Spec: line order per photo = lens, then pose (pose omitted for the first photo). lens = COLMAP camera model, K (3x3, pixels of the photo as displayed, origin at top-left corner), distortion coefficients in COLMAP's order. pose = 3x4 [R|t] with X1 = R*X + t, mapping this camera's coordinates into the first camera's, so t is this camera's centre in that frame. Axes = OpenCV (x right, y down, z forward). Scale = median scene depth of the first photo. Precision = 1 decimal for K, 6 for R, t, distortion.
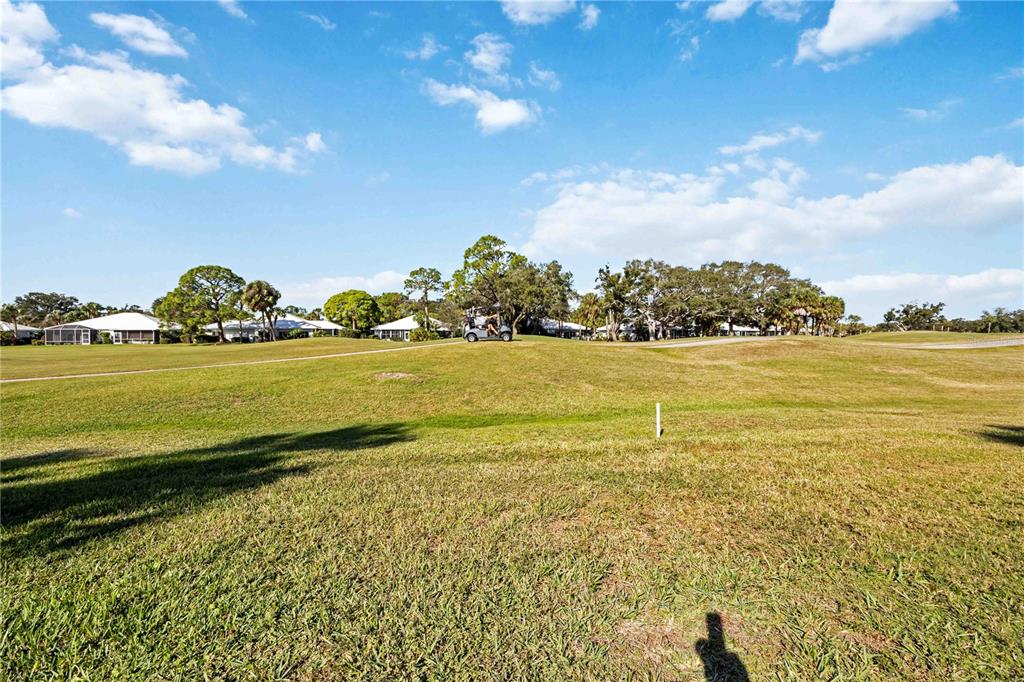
lens RADIAL K [[387.3, 0, 520.2], [0, 387.3, 349.2], [0, 0, 1]] dist [-0.000321, 0.000422]
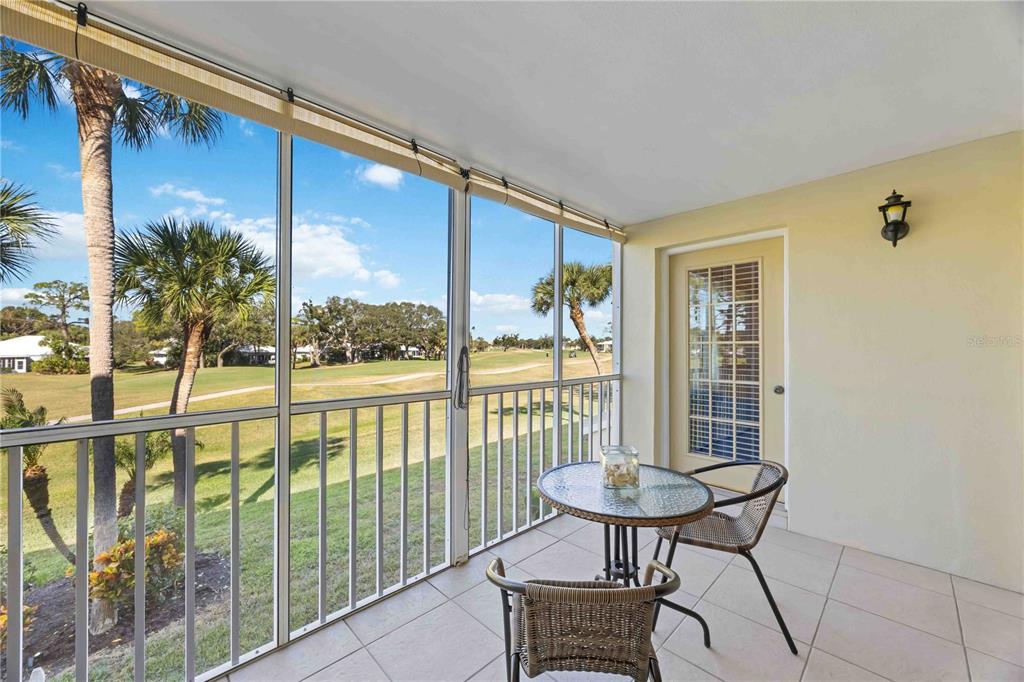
lens RADIAL K [[387.3, 0, 511.8], [0, 387.3, 345.5], [0, 0, 1]] dist [-0.000321, 0.000422]
pose [[0.715034, -0.002015, 0.699087, -0.143408], [0.022673, 0.999537, -0.020309, -0.038111], [-0.698722, 0.030372, 0.714748, -0.227293]]
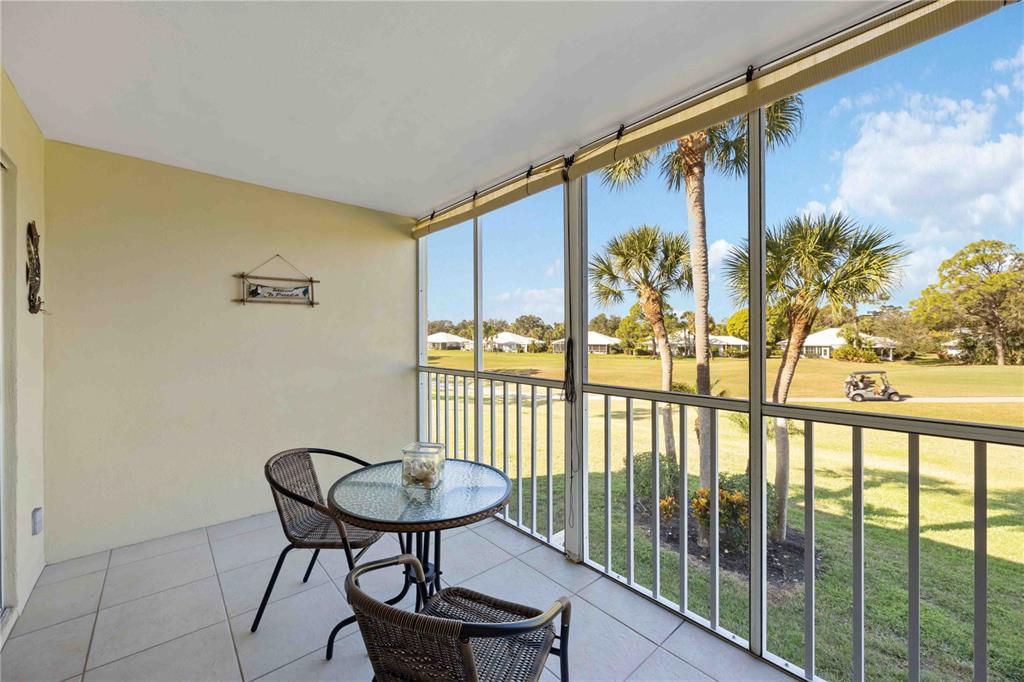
lens RADIAL K [[402.7, 0, 515.7], [0, 402.7, 332.2], [0, 0, 1]] dist [0.003065, -0.000162]
pose [[0.674556, -0.009288, -0.738165, -0.081310], [-0.021527, 0.999248, -0.032246, -0.038087], [0.737910, 0.037642, 0.673849, -0.226709]]
